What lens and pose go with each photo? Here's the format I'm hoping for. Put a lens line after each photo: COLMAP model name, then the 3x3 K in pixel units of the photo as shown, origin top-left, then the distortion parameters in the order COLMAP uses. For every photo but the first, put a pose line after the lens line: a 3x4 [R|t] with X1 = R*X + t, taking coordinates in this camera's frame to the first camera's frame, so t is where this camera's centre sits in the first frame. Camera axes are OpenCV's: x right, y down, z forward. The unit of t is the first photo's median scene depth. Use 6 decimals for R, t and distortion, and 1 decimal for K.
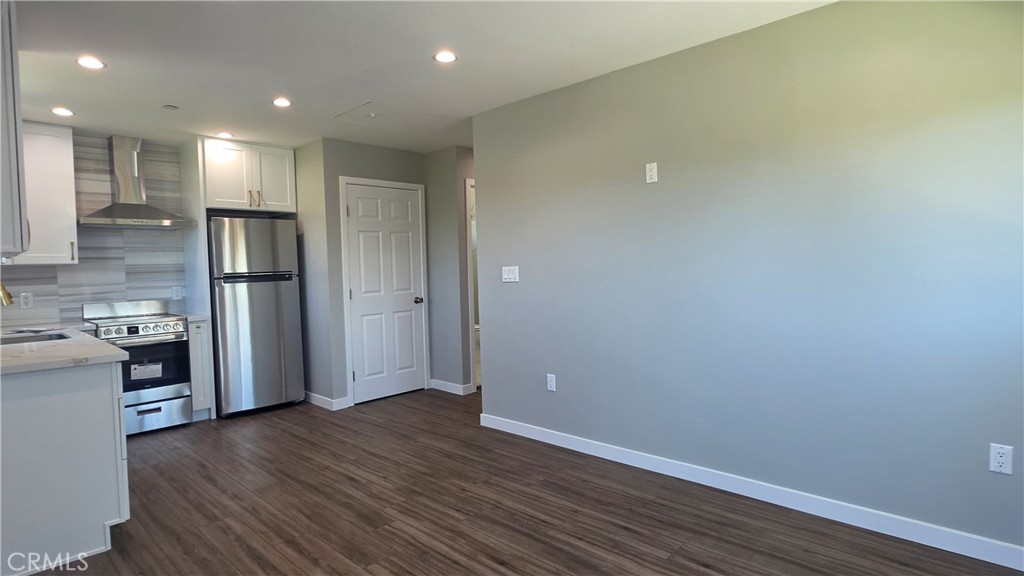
lens RADIAL K [[543.4, 0, 512.0], [0, 543.4, 288.0], [0, 0, 1]] dist [0.001946, -0.000782]
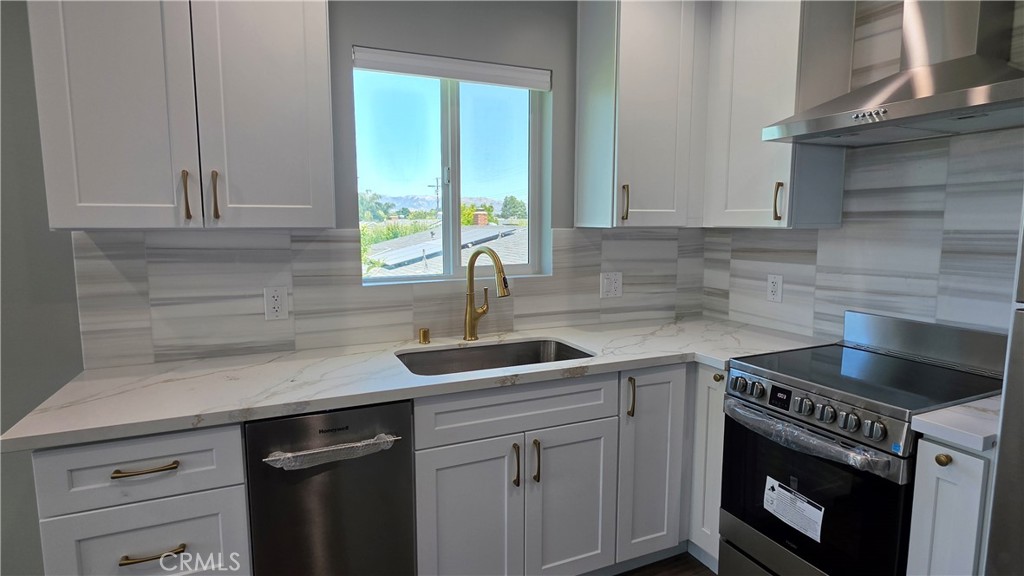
lens RADIAL K [[540.6, 0, 511.1], [0, 540.6, 287.2], [0, 0, 1]] dist [-0.003125, -0.000488]
pose [[-0.361719, 0.139999, -0.921715, -0.259936], [-0.023886, 0.986944, 0.159281, -0.062028], [0.931981, 0.079631, -0.353653, 0.932803]]
